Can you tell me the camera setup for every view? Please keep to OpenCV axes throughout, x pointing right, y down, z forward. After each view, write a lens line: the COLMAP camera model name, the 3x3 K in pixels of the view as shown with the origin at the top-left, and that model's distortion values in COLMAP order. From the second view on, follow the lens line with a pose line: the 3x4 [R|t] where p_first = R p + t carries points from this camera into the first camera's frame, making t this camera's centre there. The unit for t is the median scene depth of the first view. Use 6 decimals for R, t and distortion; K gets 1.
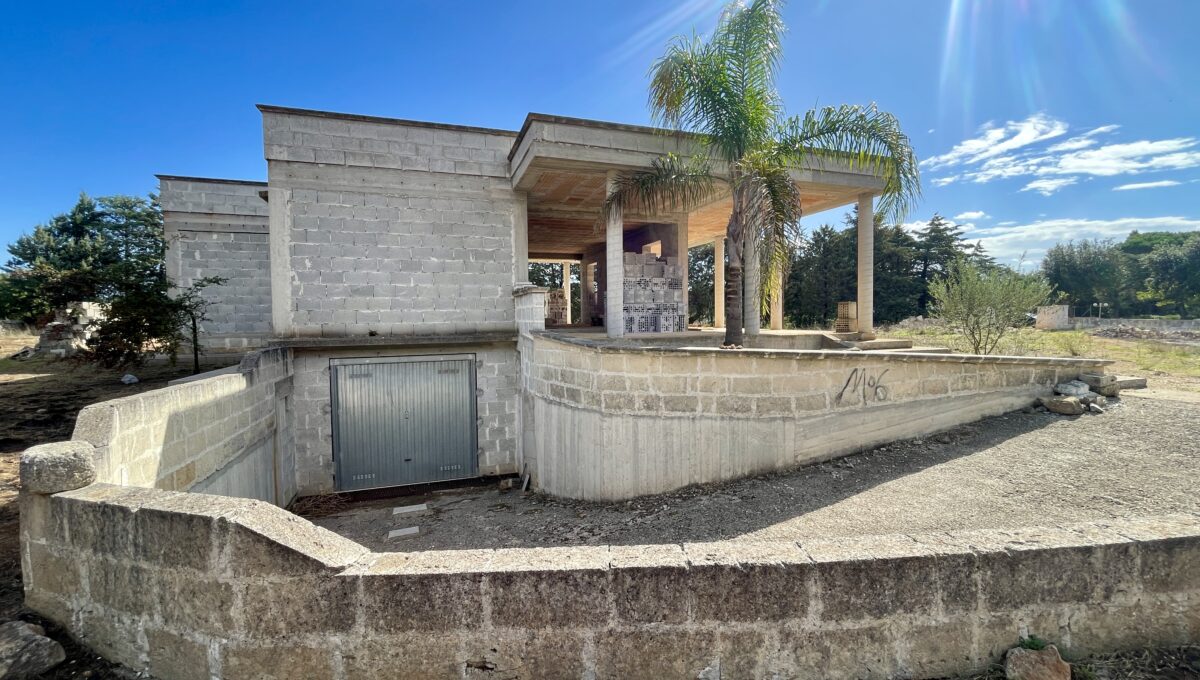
lens RADIAL K [[485.1, 0, 599.1], [0, 485.1, 336.5], [0, 0, 1]] dist [-0.000988, 0.000046]
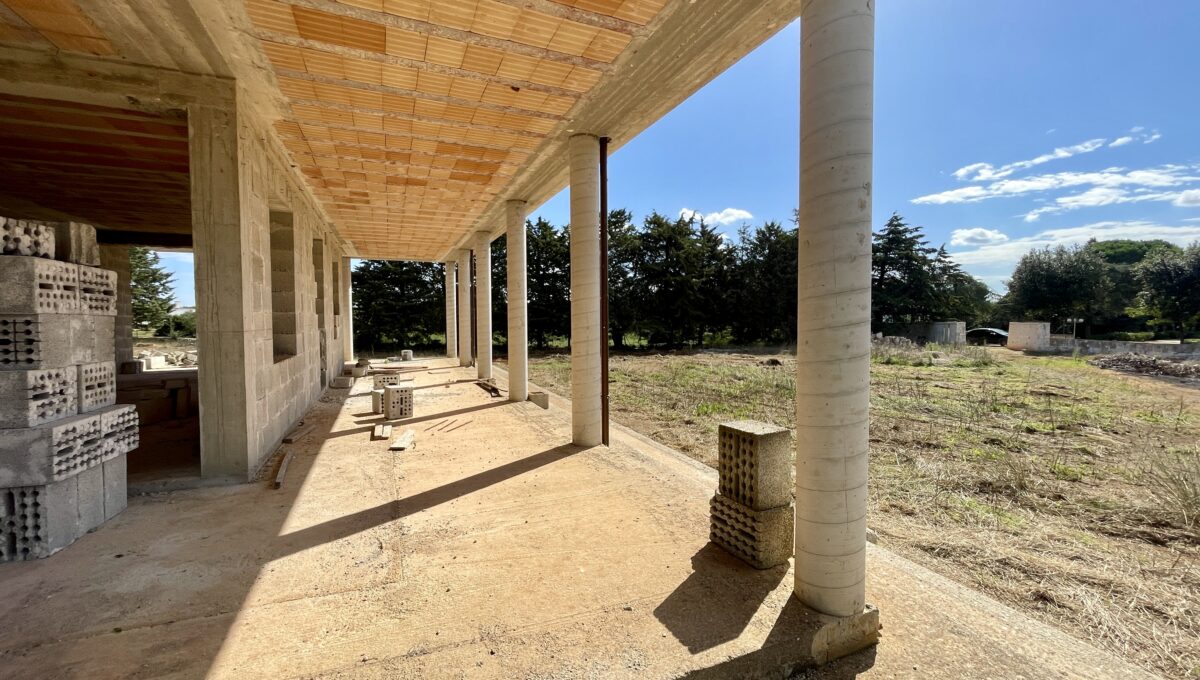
lens RADIAL K [[485.1, 0, 599.1], [0, 485.1, 336.5], [0, 0, 1]] dist [-0.000988, 0.000046]
pose [[0.996225, 0.004038, 0.086712, 0.126218], [-0.003711, 0.999985, -0.003926, -0.035391], [-0.086726, 0.003590, 0.996226, 0.244508]]
